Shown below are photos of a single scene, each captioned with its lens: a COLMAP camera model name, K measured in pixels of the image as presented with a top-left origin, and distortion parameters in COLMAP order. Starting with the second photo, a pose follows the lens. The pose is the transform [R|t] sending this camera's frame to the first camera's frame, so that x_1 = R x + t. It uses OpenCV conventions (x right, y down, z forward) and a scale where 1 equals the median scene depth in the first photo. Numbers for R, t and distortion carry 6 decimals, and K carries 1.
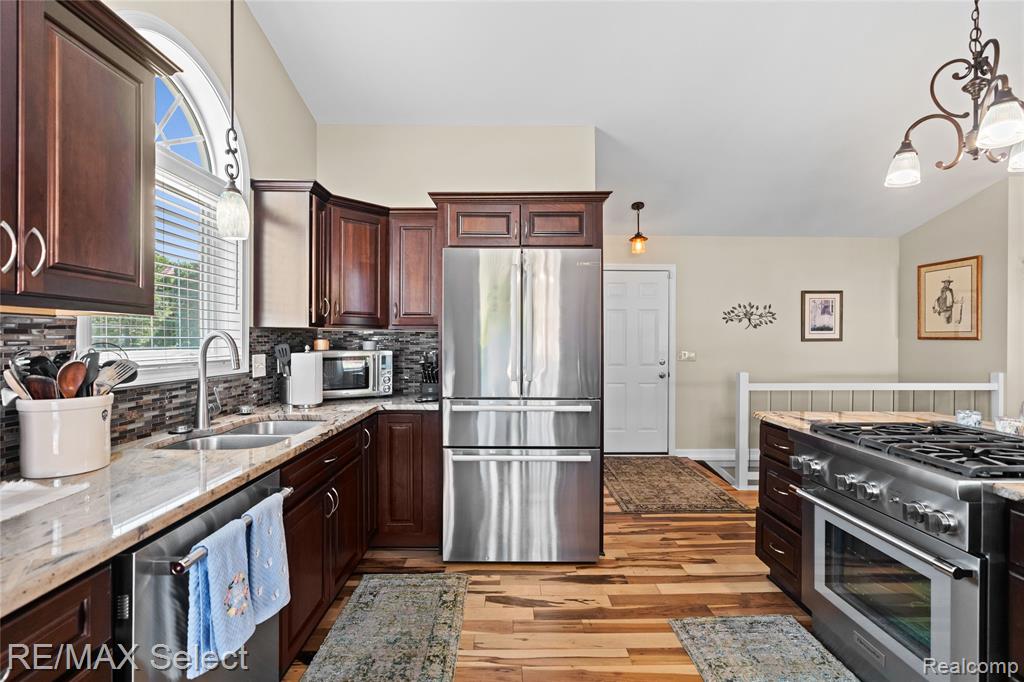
lens RADIAL K [[463.1, 0, 513.7], [0, 463.1, 340.1], [0, 0, 1]] dist [-0.011296, 0.000965]
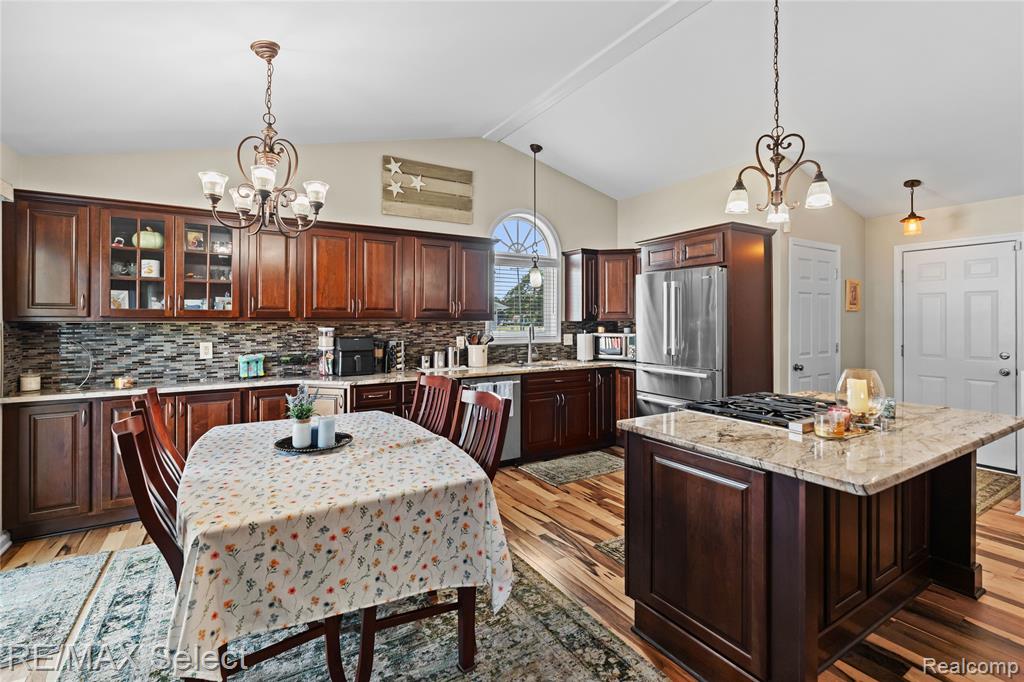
lens RADIAL K [[463.1, 0, 502.6], [0, 463.1, 318.1], [0, 0, 1]] dist [-0.011296, 0.000965]
pose [[0.488846, -0.009209, -0.872322, 0.687954], [0.001992, 0.999953, -0.009441, -0.013843], [0.872368, 0.002878, 0.488841, -0.168860]]
